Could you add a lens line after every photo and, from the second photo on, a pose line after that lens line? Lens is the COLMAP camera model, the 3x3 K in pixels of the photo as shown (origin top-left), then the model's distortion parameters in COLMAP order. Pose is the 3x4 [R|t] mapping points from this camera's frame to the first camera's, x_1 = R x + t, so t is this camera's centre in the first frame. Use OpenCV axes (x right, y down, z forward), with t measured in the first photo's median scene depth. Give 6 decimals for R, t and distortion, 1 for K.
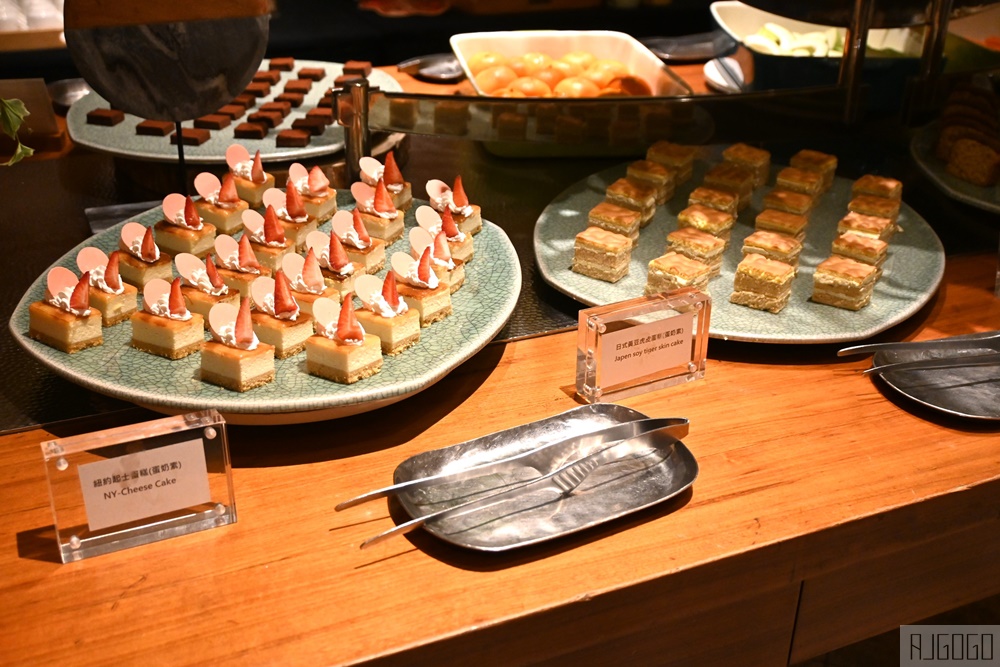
lens RADIAL K [[1130.8, 0, 497.6], [0, 1130.8, 331.0], [0, 0, 1]] dist [0.013553, 0.000000]
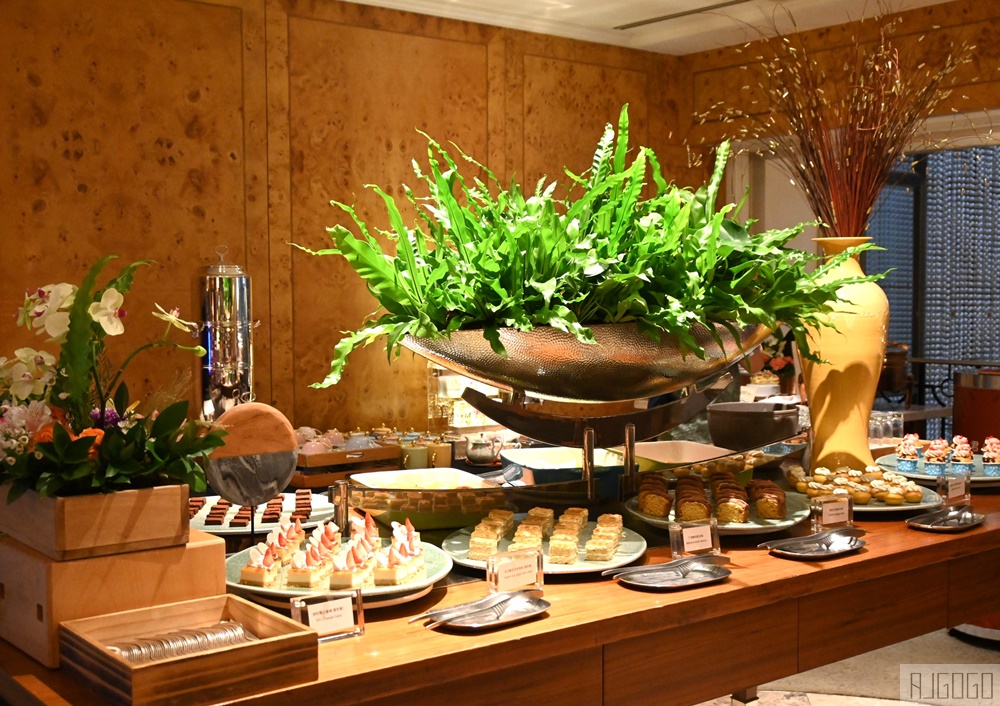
lens RADIAL K [[1226.5, 0, 500.4], [0, 1226.5, 352.8], [0, 0, 1]] dist [0.010910, 0.000000]
pose [[0.972129, -0.039916, 0.231022, -0.352448], [0.129659, 0.912521, -0.387935, 0.443754], [-0.195328, 0.407078, 0.892264, -1.047174]]
